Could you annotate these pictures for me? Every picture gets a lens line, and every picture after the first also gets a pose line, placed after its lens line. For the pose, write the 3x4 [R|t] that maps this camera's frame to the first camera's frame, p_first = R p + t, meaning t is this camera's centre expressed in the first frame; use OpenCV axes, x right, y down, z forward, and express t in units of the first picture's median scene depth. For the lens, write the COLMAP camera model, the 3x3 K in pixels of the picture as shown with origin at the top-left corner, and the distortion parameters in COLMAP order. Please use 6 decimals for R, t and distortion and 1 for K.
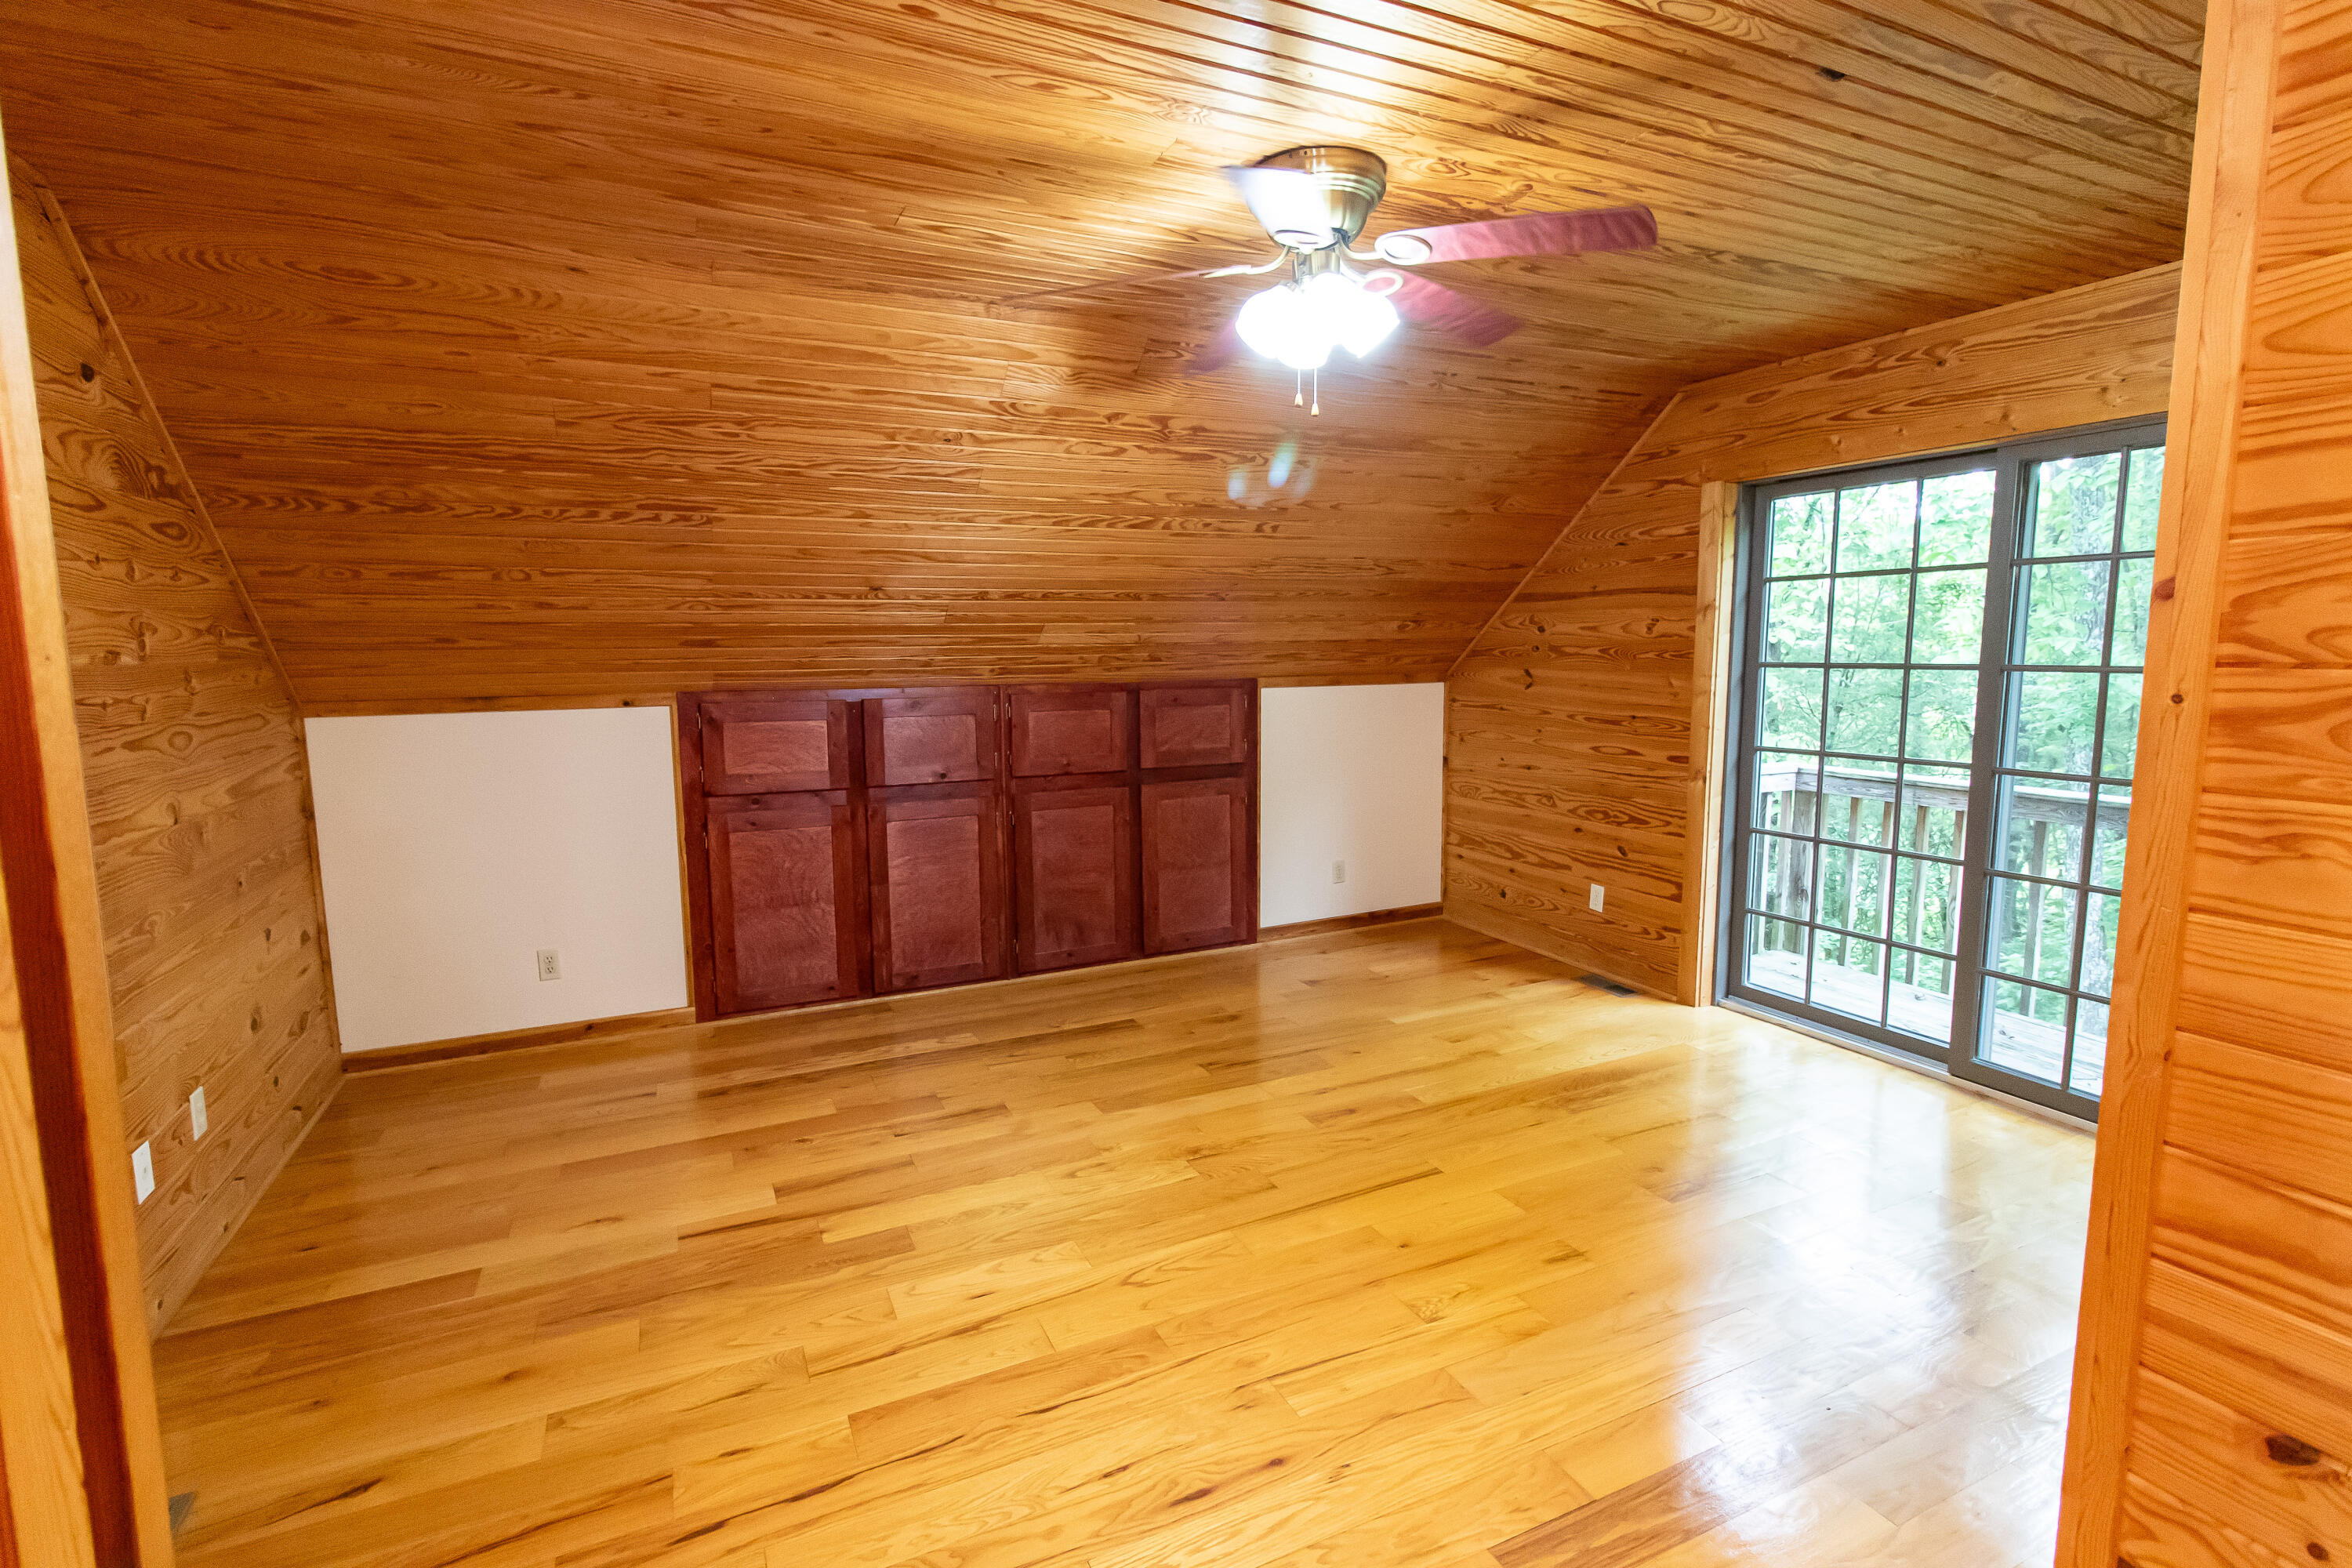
lens RADIAL K [[1099.5, 0, 1168.0], [0, 1099.5, 769.1], [0, 0, 1]] dist [0.001764, 0.000334]
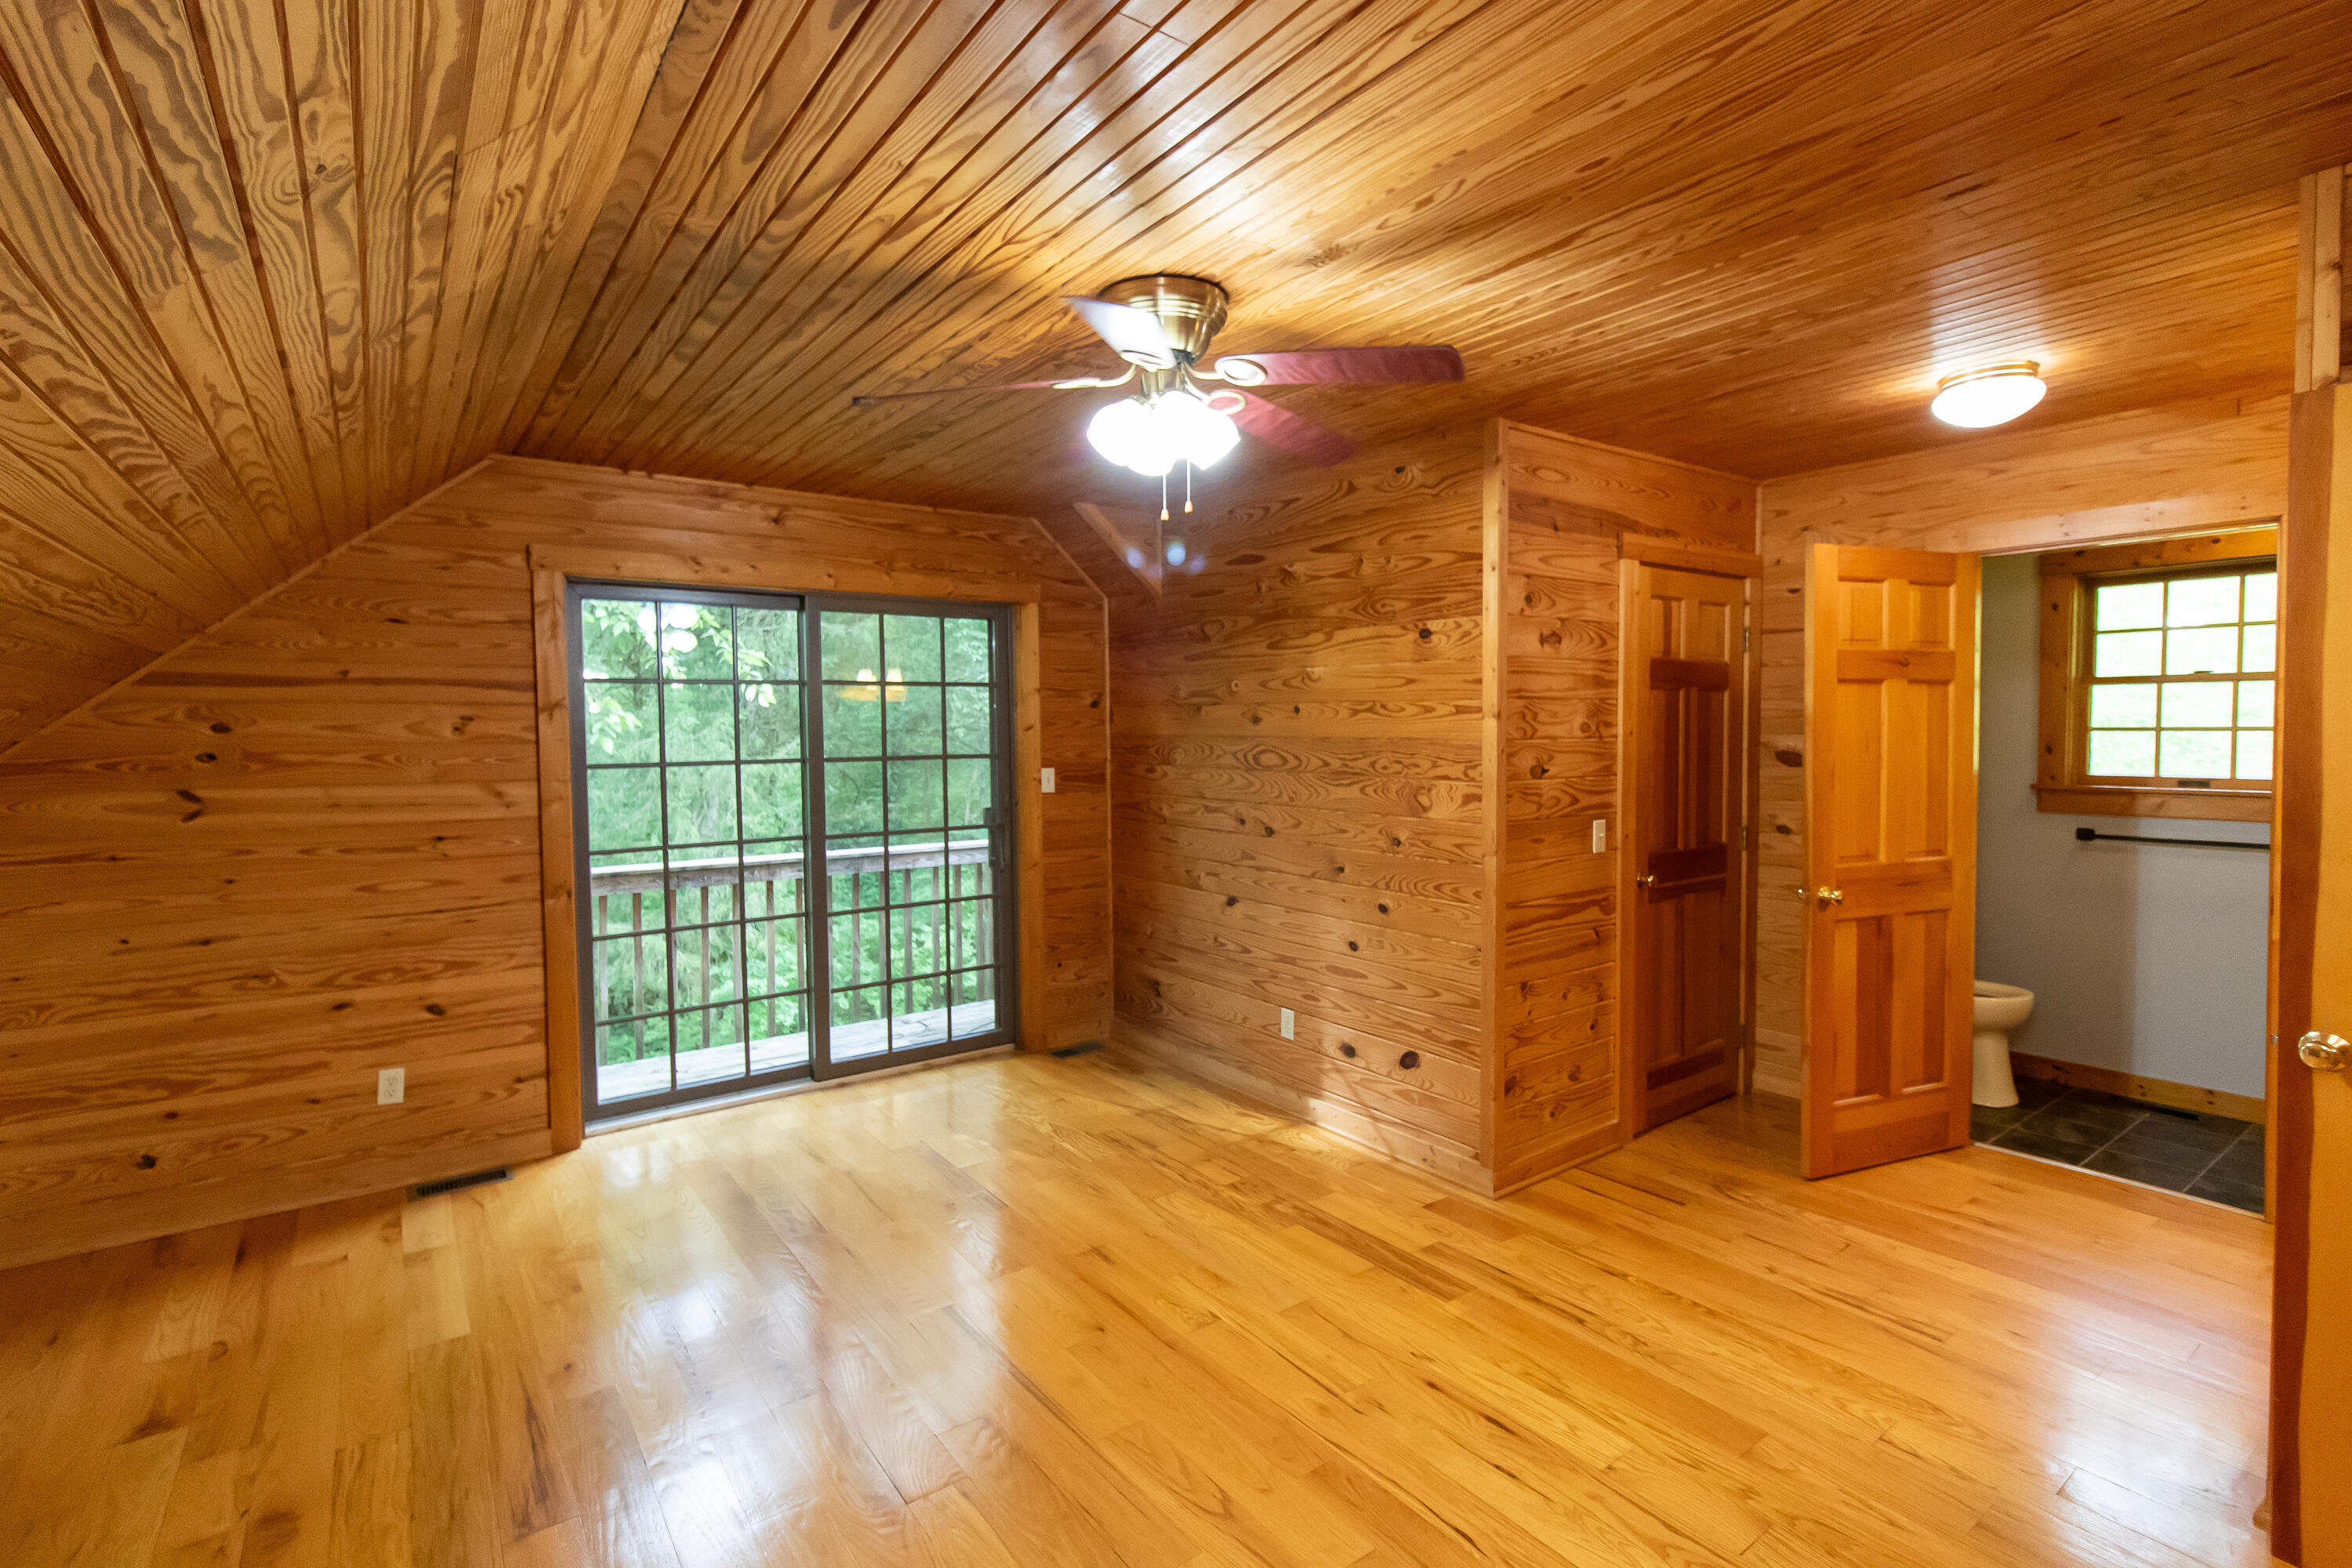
lens RADIAL K [[1074.7, 0, 1168.1], [0, 1074.7, 770.6], [0, 0, 1]] dist [0.000258, 0.000993]
pose [[-0.199606, -0.023558, 0.979593, -0.460460], [0.127980, 0.990521, 0.049899, -0.069401], [-0.971483, 0.135329, -0.194699, 0.653982]]
